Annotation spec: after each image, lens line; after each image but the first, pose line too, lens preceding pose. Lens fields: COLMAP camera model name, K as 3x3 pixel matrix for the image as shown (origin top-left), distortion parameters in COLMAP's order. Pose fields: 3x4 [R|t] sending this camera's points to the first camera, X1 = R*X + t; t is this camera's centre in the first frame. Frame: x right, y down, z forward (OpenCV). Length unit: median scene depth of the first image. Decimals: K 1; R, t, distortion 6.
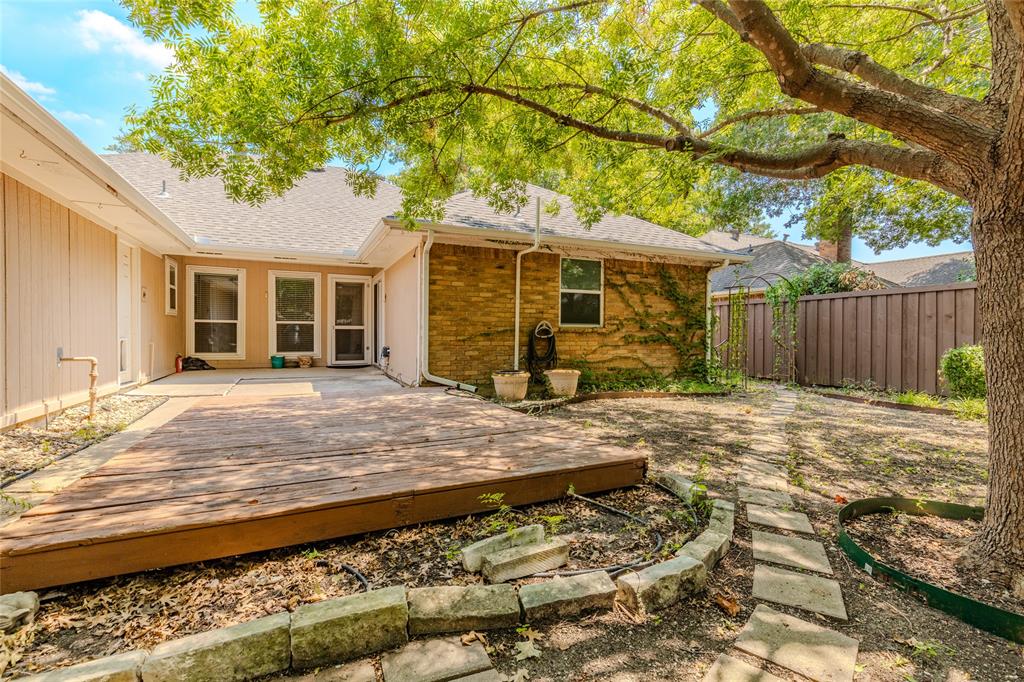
lens RADIAL K [[467.2, 0, 510.6], [0, 467.2, 340.8], [0, 0, 1]] dist [0.005185, -0.000251]
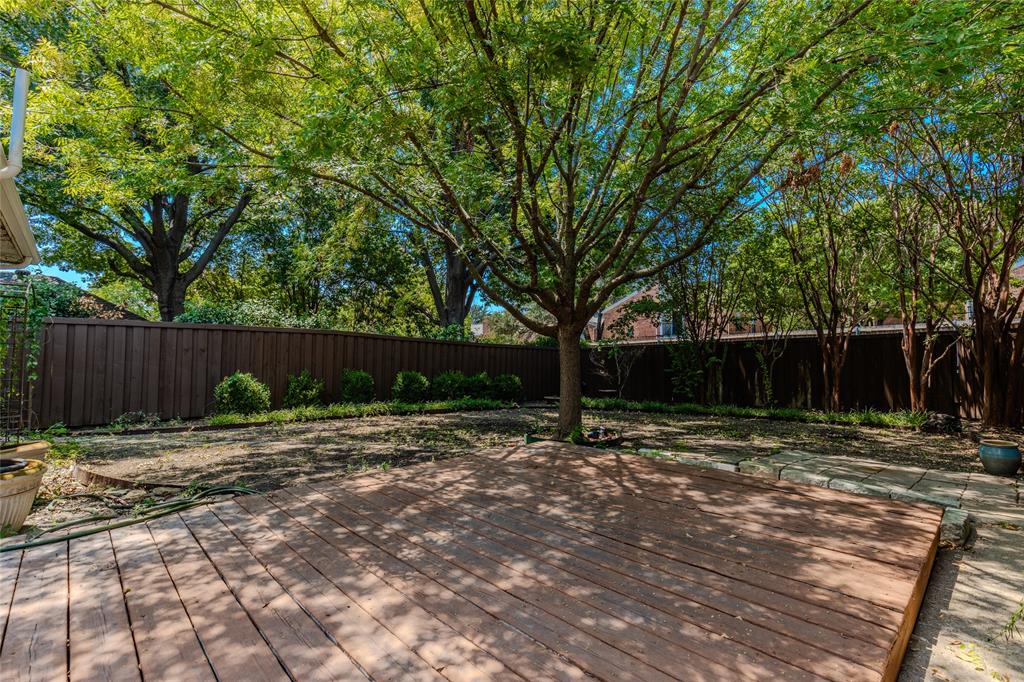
lens RADIAL K [[455.7, 0, 520.6], [0, 455.7, 341.7], [0, 0, 1]] dist [-0.001913, -0.000304]
pose [[-0.332321, 0.050929, 0.941790, -1.310575], [0.007098, 0.998648, -0.051499, -0.028616], [-0.943139, -0.010429, -0.332234, 1.738441]]
